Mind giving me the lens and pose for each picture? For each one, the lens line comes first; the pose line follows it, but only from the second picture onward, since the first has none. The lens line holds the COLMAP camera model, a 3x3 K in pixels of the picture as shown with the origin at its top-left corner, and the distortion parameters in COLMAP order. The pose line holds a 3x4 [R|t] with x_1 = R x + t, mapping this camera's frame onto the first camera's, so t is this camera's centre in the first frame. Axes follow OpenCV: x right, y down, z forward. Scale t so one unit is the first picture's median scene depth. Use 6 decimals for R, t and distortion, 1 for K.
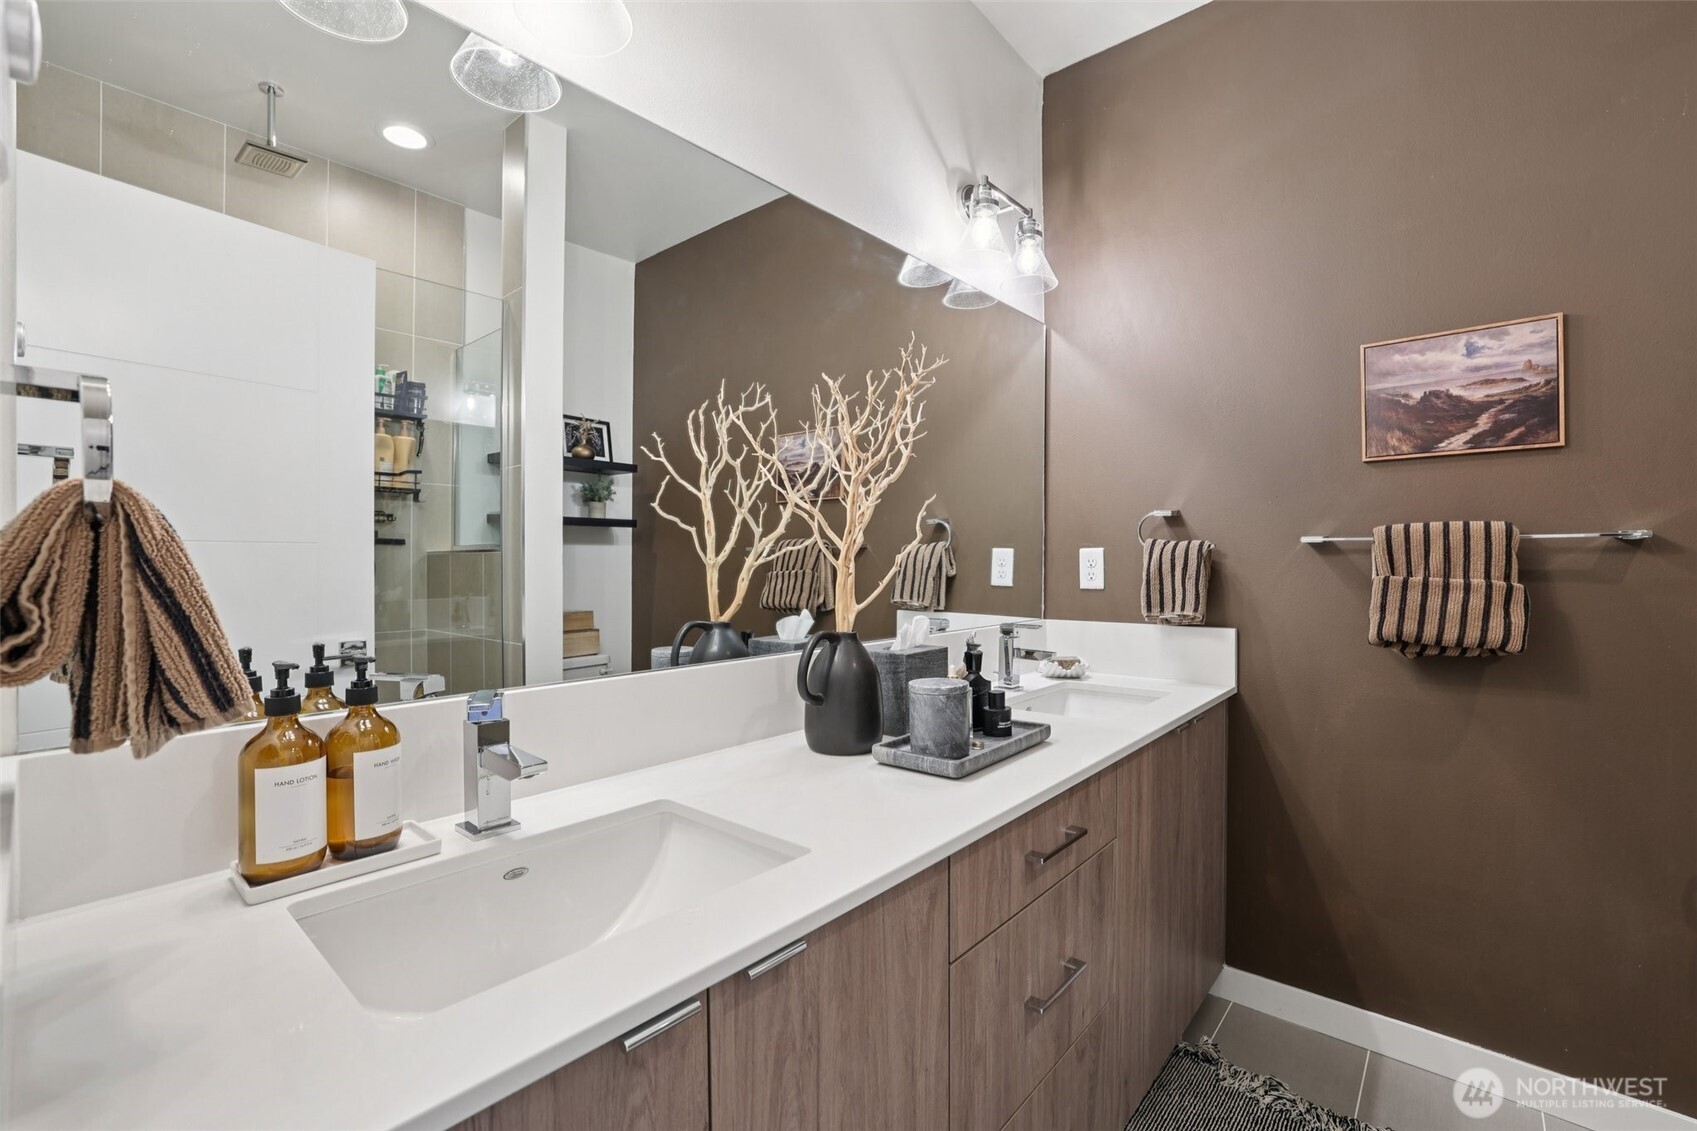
lens RADIAL K [[733.9, 0, 846.2], [0, 733.9, 571.5], [0, 0, 1]] dist [-0.024256, 0.004999]
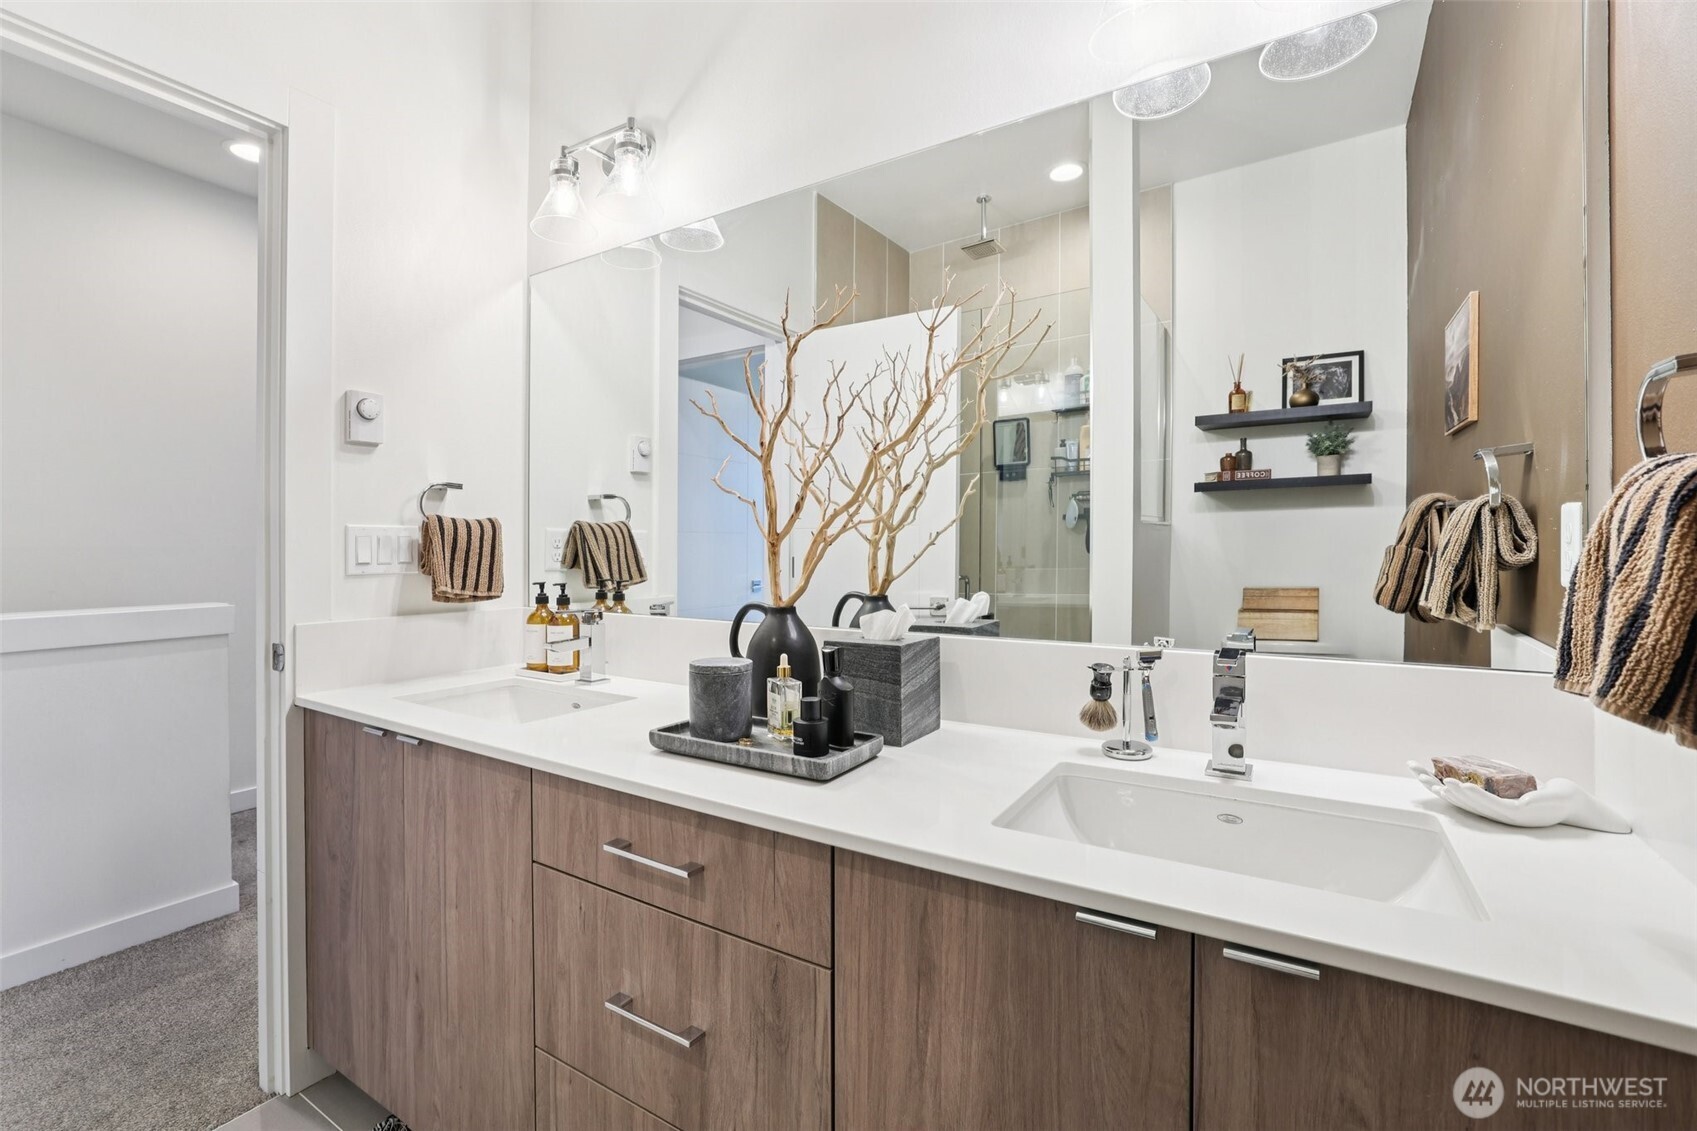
lens RADIAL K [[733.9, 0, 841.1], [0, 733.9, 561.9], [0, 0, 1]] dist [-0.024256, 0.004999]
pose [[0.122966, 0.003629, -0.992404, 1.314787], [0.006068, 0.999972, 0.004408, 0.045477], [0.992392, -0.006564, 0.122940, 1.287153]]
